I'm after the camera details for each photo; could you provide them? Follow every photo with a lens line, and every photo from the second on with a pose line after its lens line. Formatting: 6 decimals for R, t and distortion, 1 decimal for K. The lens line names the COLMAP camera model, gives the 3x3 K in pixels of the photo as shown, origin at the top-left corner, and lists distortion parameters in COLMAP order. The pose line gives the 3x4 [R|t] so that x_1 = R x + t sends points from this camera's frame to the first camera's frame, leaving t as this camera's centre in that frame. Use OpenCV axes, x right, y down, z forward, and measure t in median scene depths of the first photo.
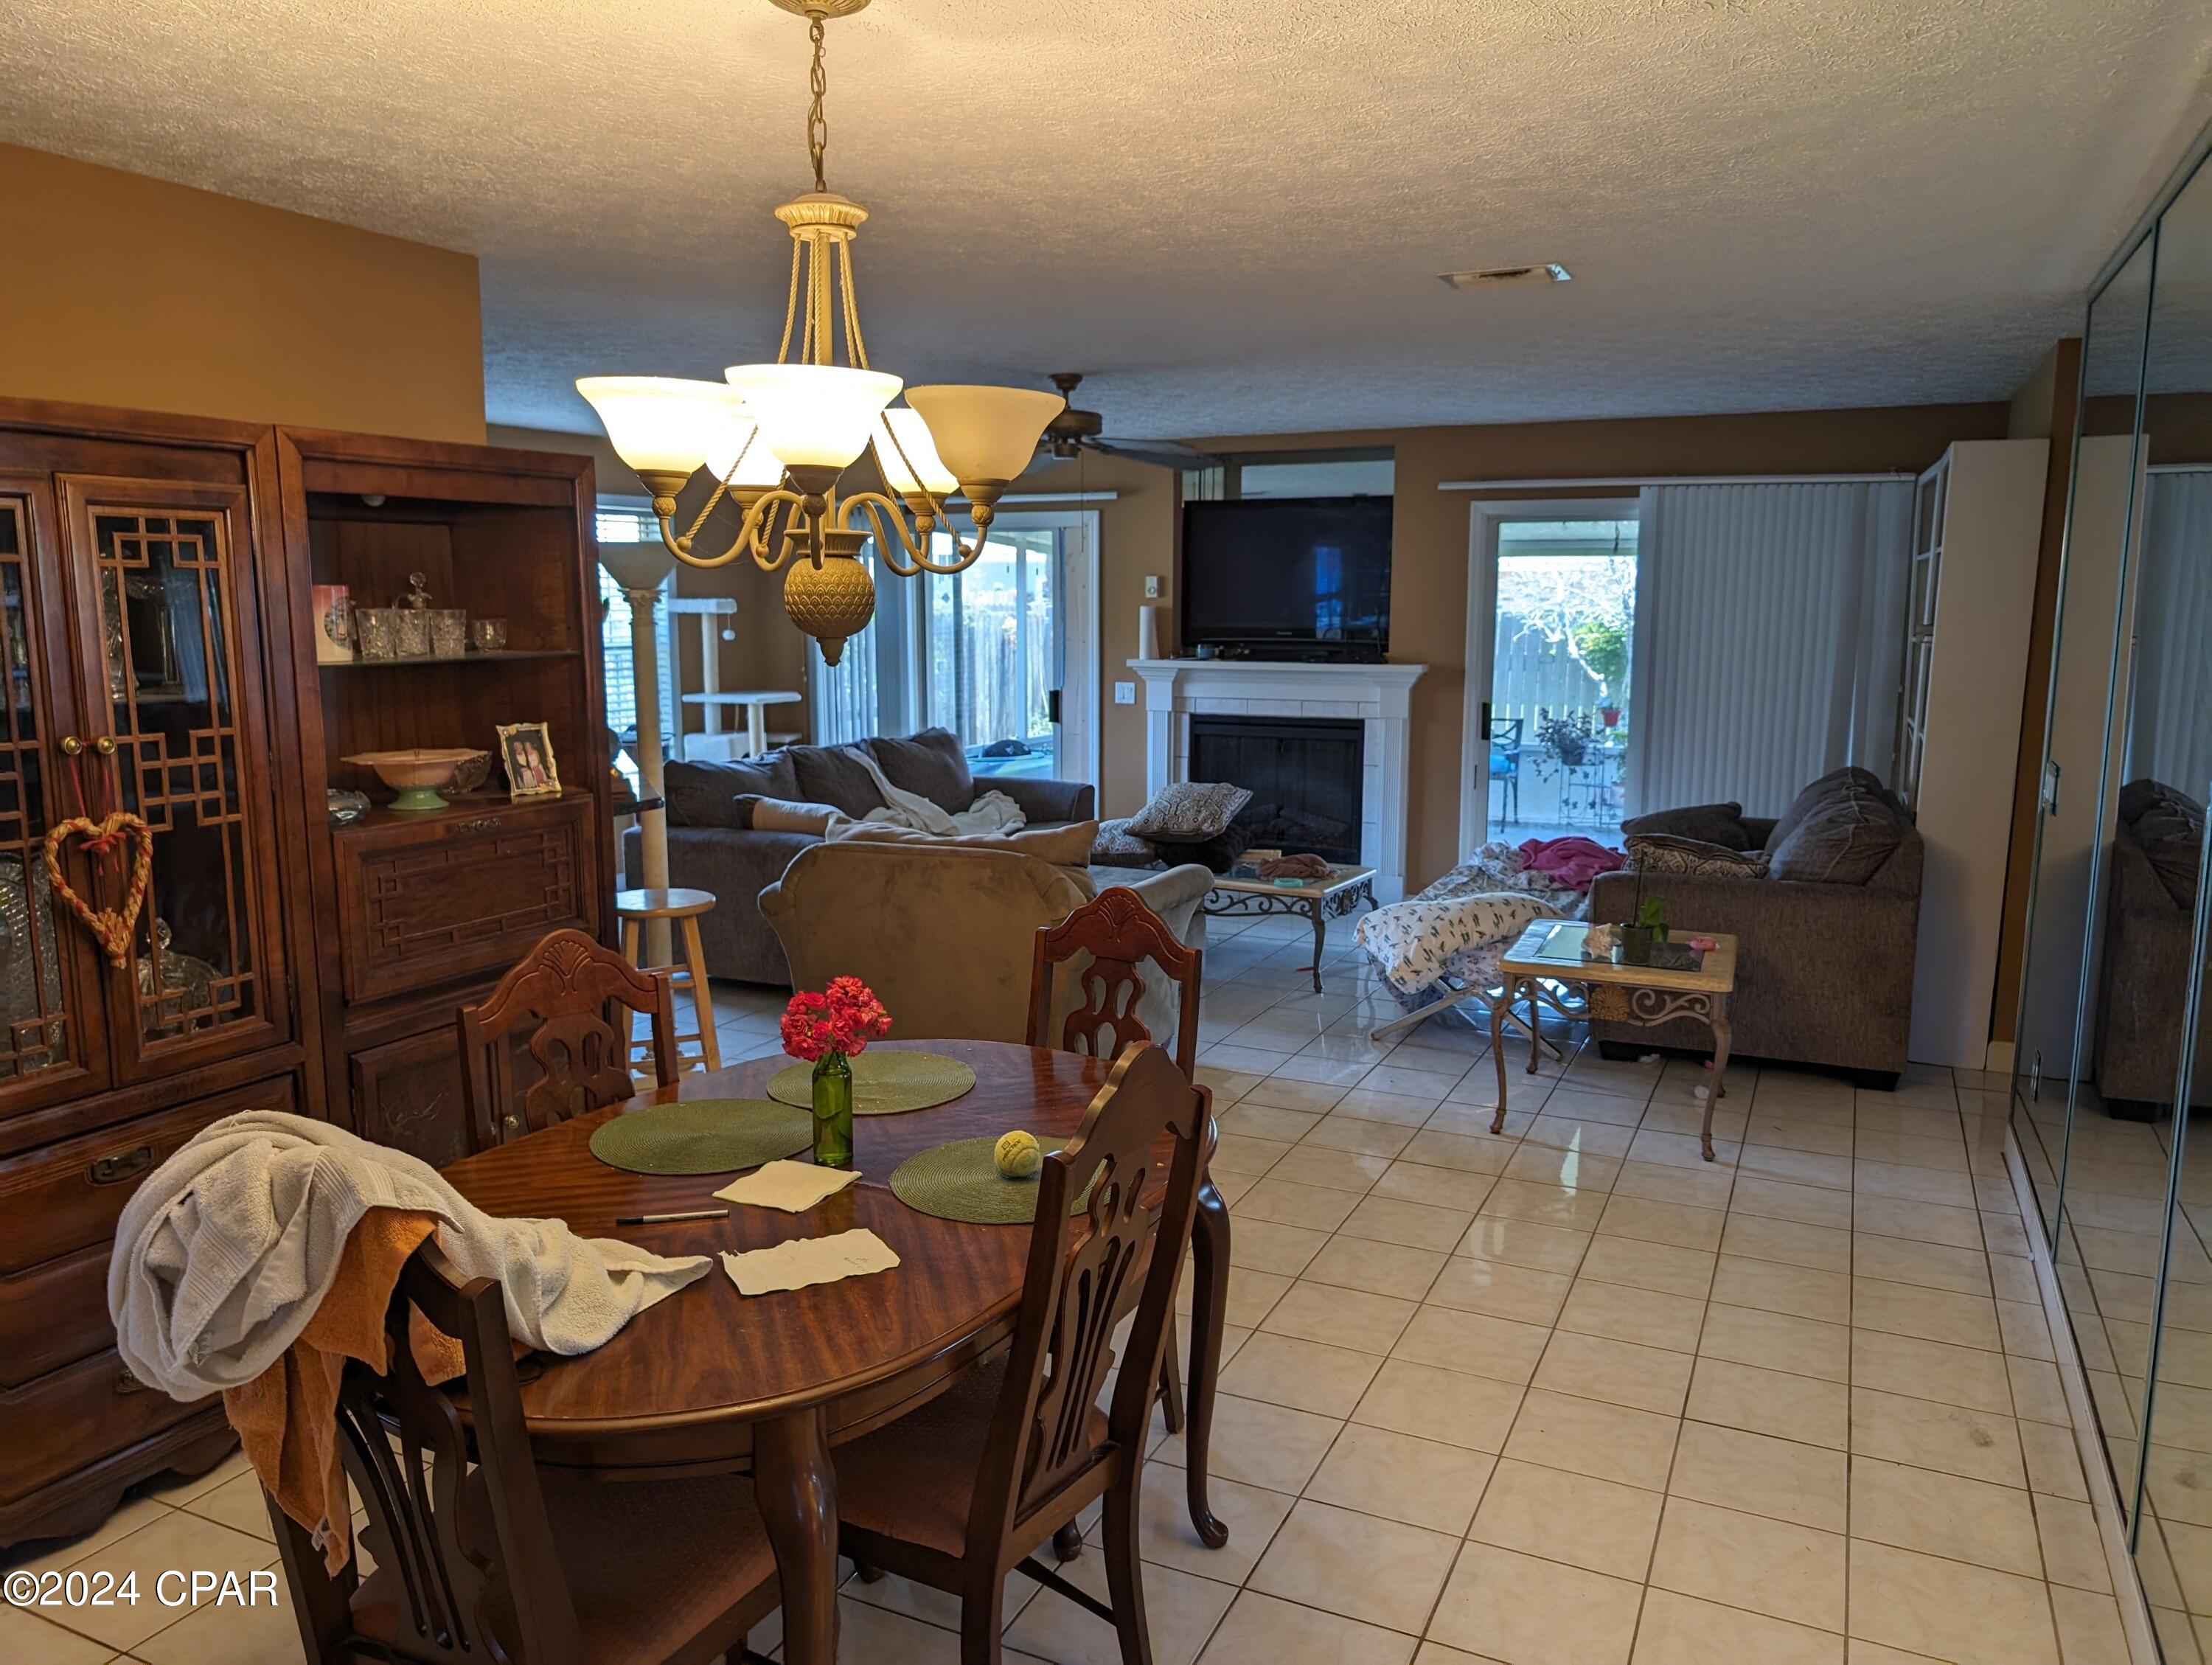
lens RADIAL K [[1609.7, 0, 1106.0], [0, 1609.7, 832.5], [0, 0, 1]] dist [0.008408, 0.001003]
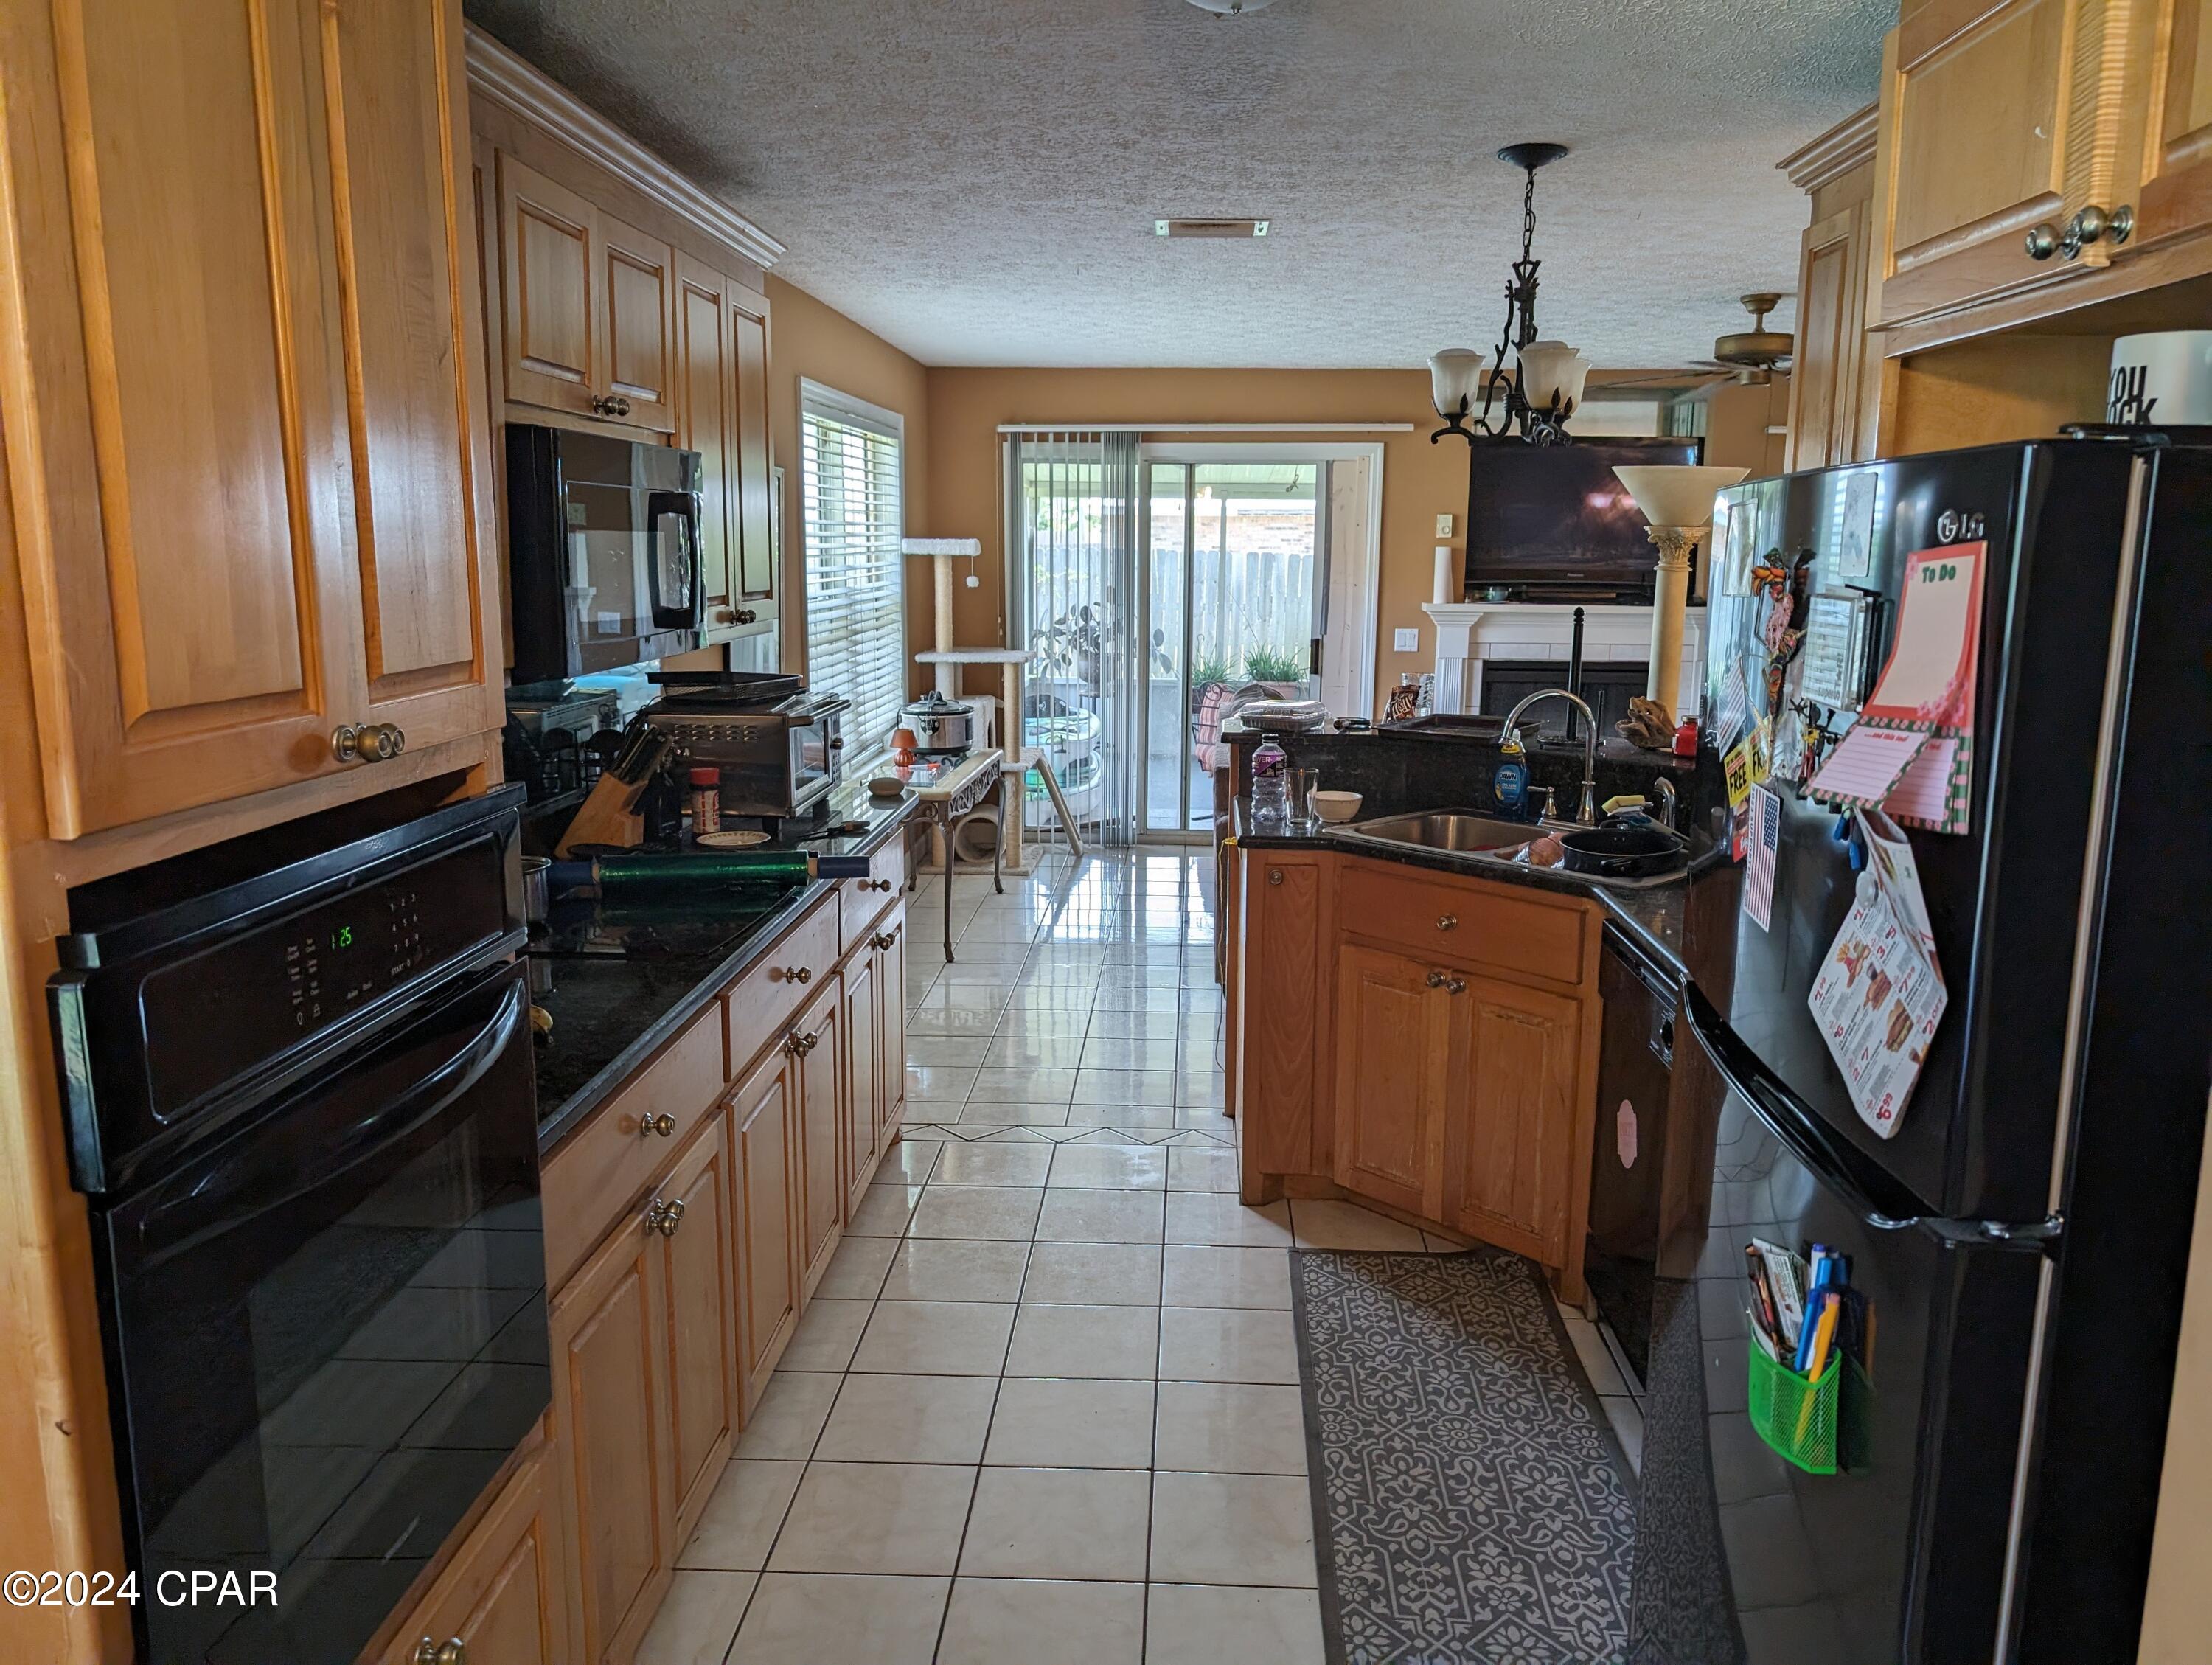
lens RADIAL K [[1609.7, 0, 1106.0], [0, 1609.7, 832.5], [0, 0, 1]] dist [0.008408, 0.001003]
pose [[0.926471, -0.065129, 0.370688, -0.517144], [0.052047, 0.997621, 0.045196, -0.026548], [-0.372750, -0.022580, 0.927657, 0.194617]]
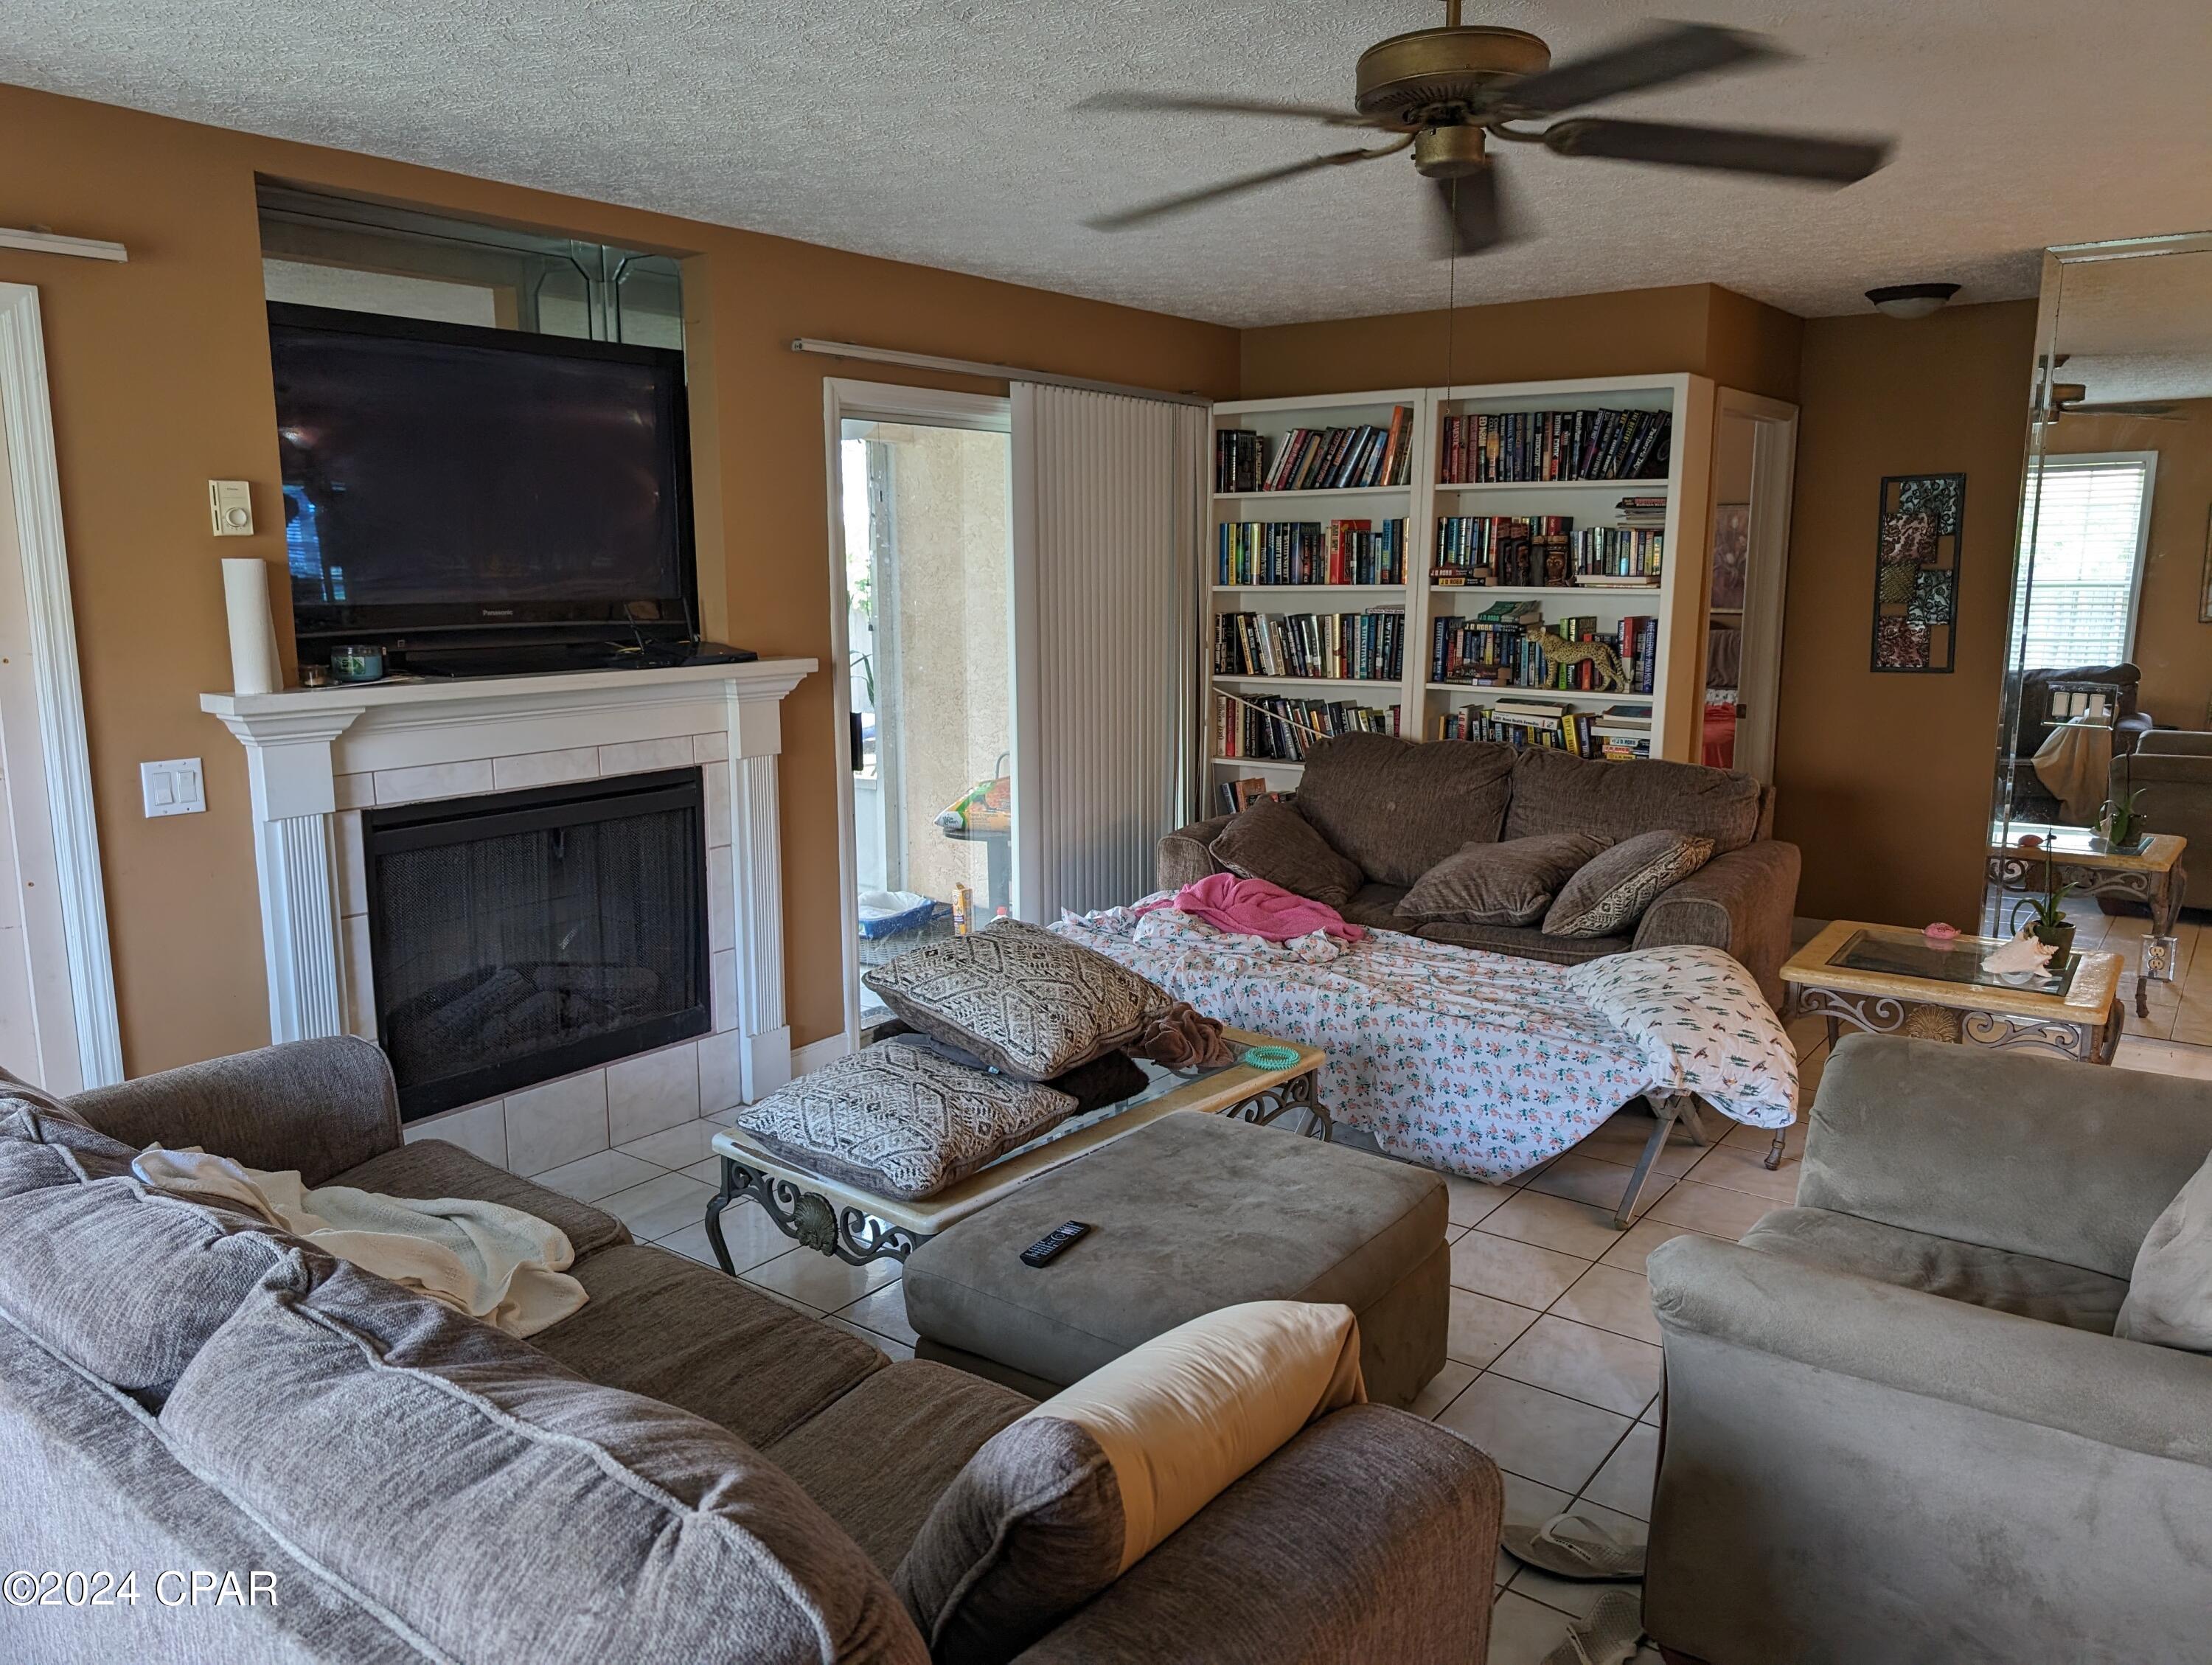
lens RADIAL K [[1609.7, 0, 1106.0], [0, 1609.7, 832.5], [0, 0, 1]] dist [0.008408, 0.001003]
pose [[0.216598, -0.166952, 0.961880, -0.318169], [0.146271, 0.979697, 0.137107, -0.097908], [-0.965241, 0.110998, 0.236620, 0.709812]]
